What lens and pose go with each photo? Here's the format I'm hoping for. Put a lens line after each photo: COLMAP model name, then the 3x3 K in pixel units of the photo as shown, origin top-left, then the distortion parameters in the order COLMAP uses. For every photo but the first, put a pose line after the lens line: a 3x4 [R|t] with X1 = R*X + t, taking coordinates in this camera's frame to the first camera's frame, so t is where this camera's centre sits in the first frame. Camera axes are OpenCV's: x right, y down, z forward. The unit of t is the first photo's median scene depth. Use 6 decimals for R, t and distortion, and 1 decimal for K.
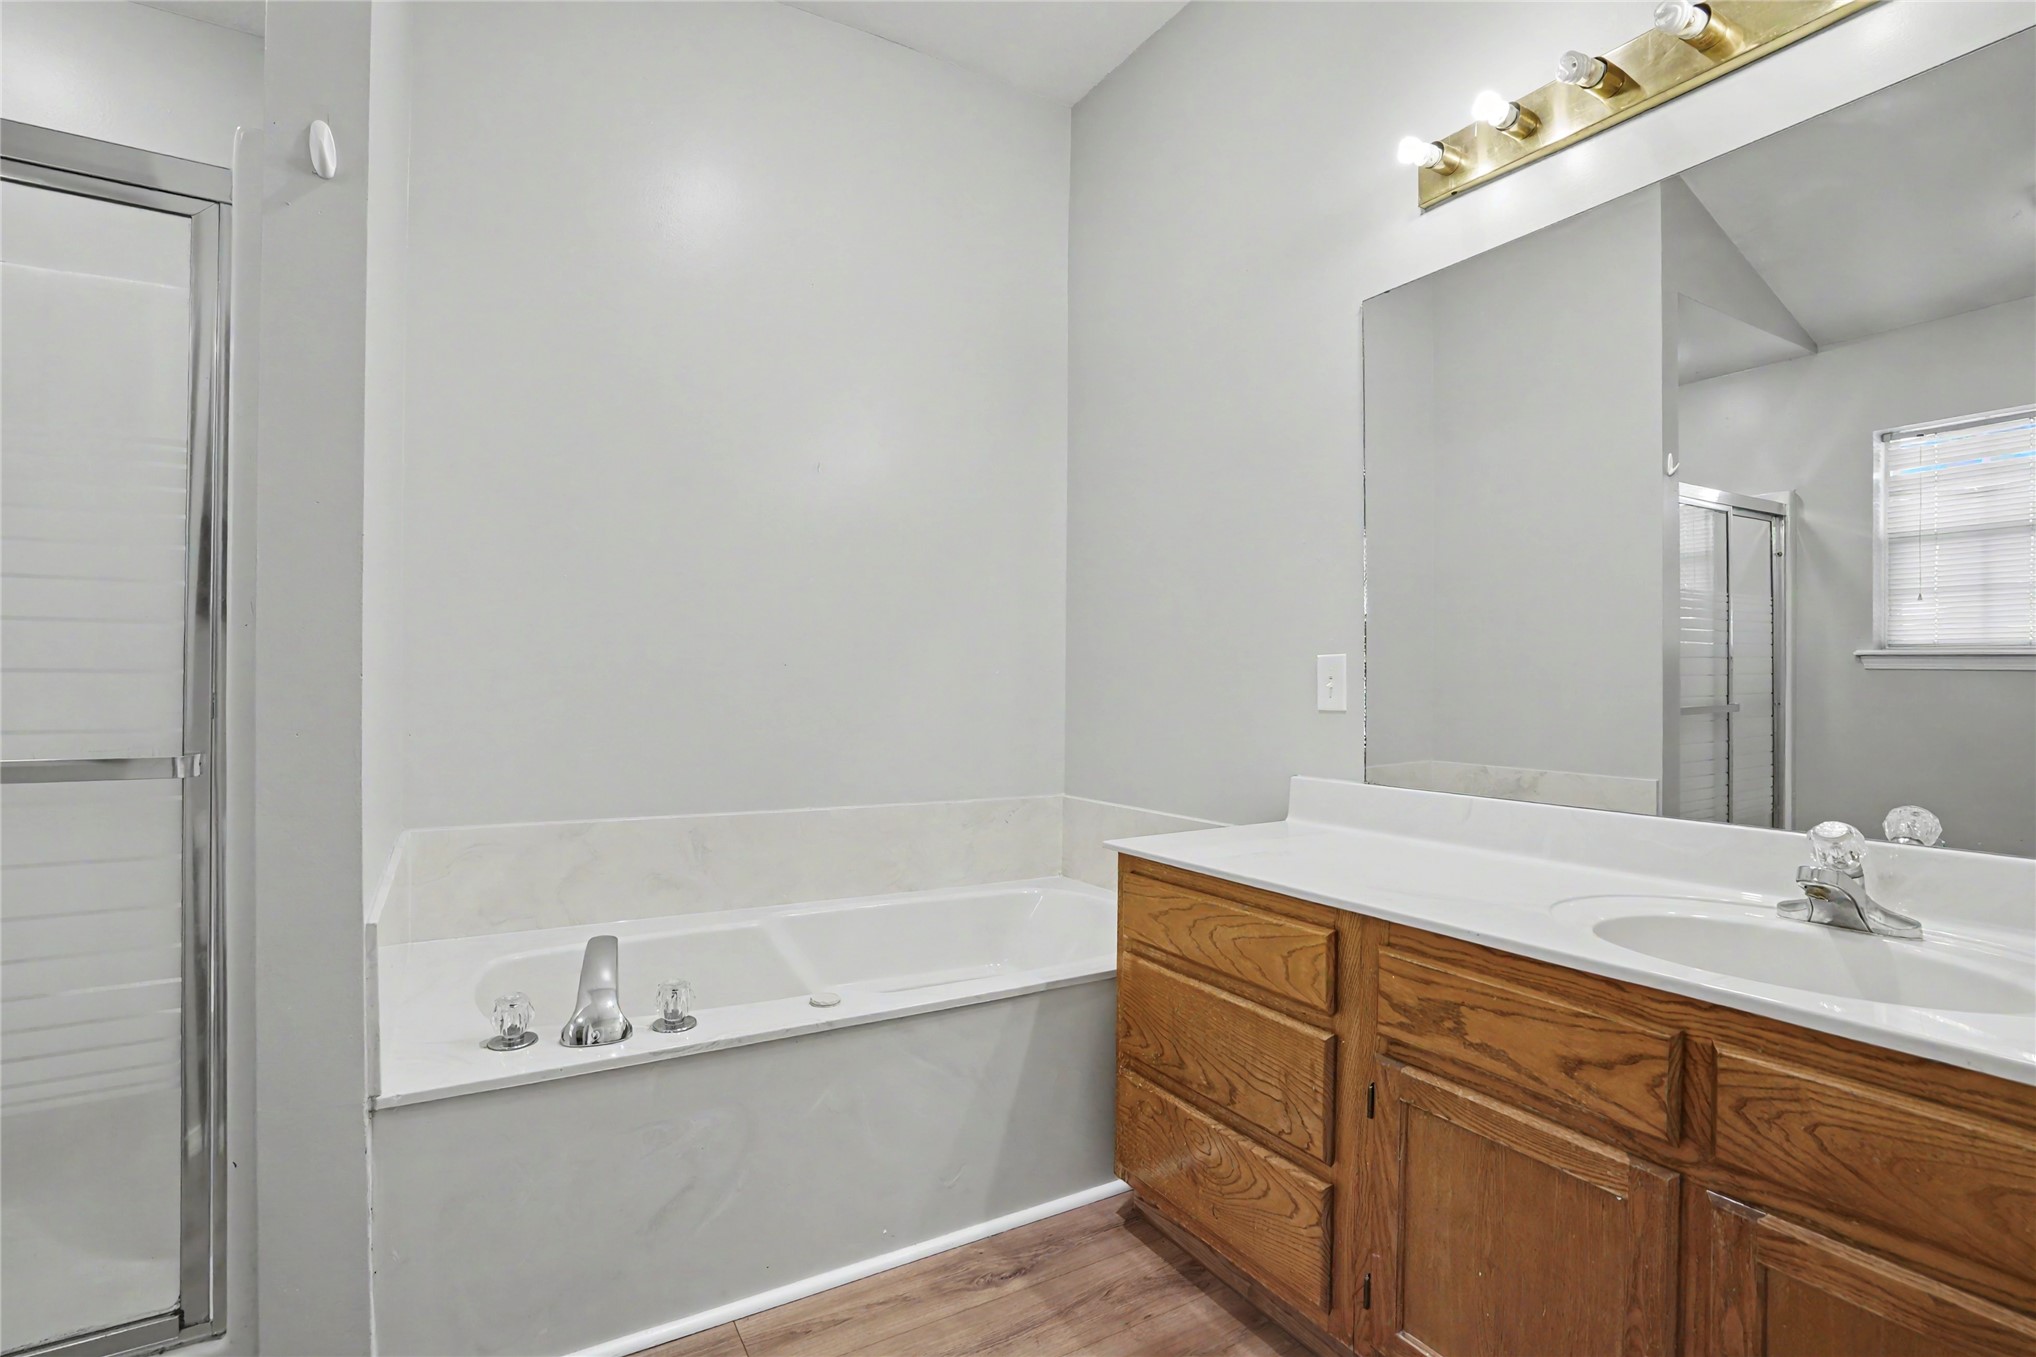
lens RADIAL K [[949.7, 0, 1031.2], [0, 949.7, 665.7], [0, 0, 1]] dist [-0.059996, 0.020349]
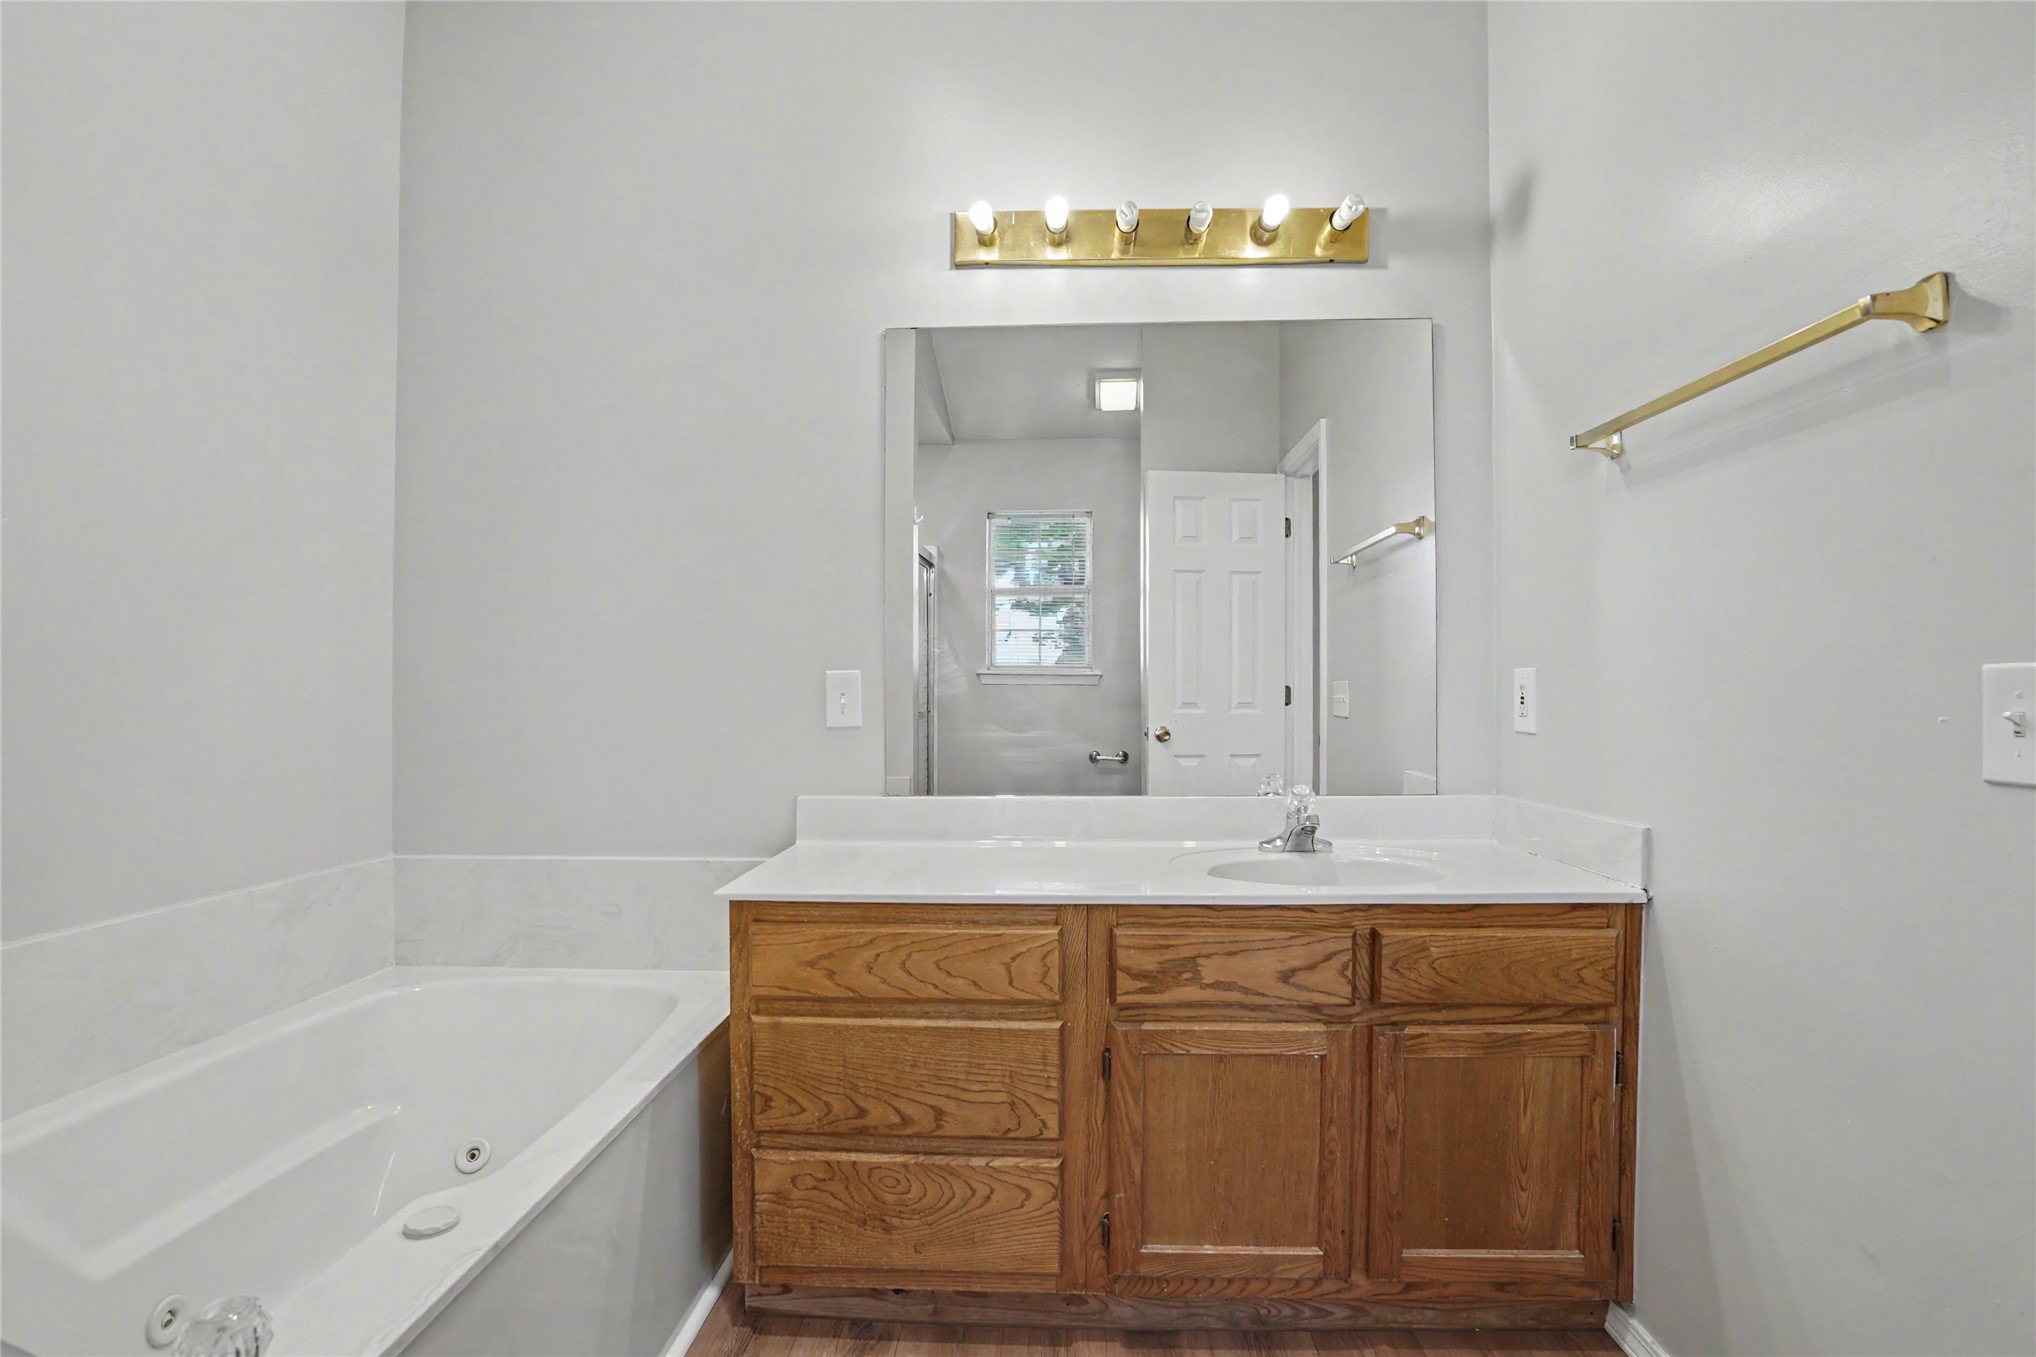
lens RADIAL K [[949.7, 0, 1037.8], [0, 949.7, 681.6], [0, 0, 1]] dist [-0.059996, 0.020349]
pose [[0.556022, 0.002386, 0.831164, -0.612101], [-0.006288, 0.999979, 0.001336, -0.004787], [-0.831144, -0.005970, 0.556025, 0.410102]]
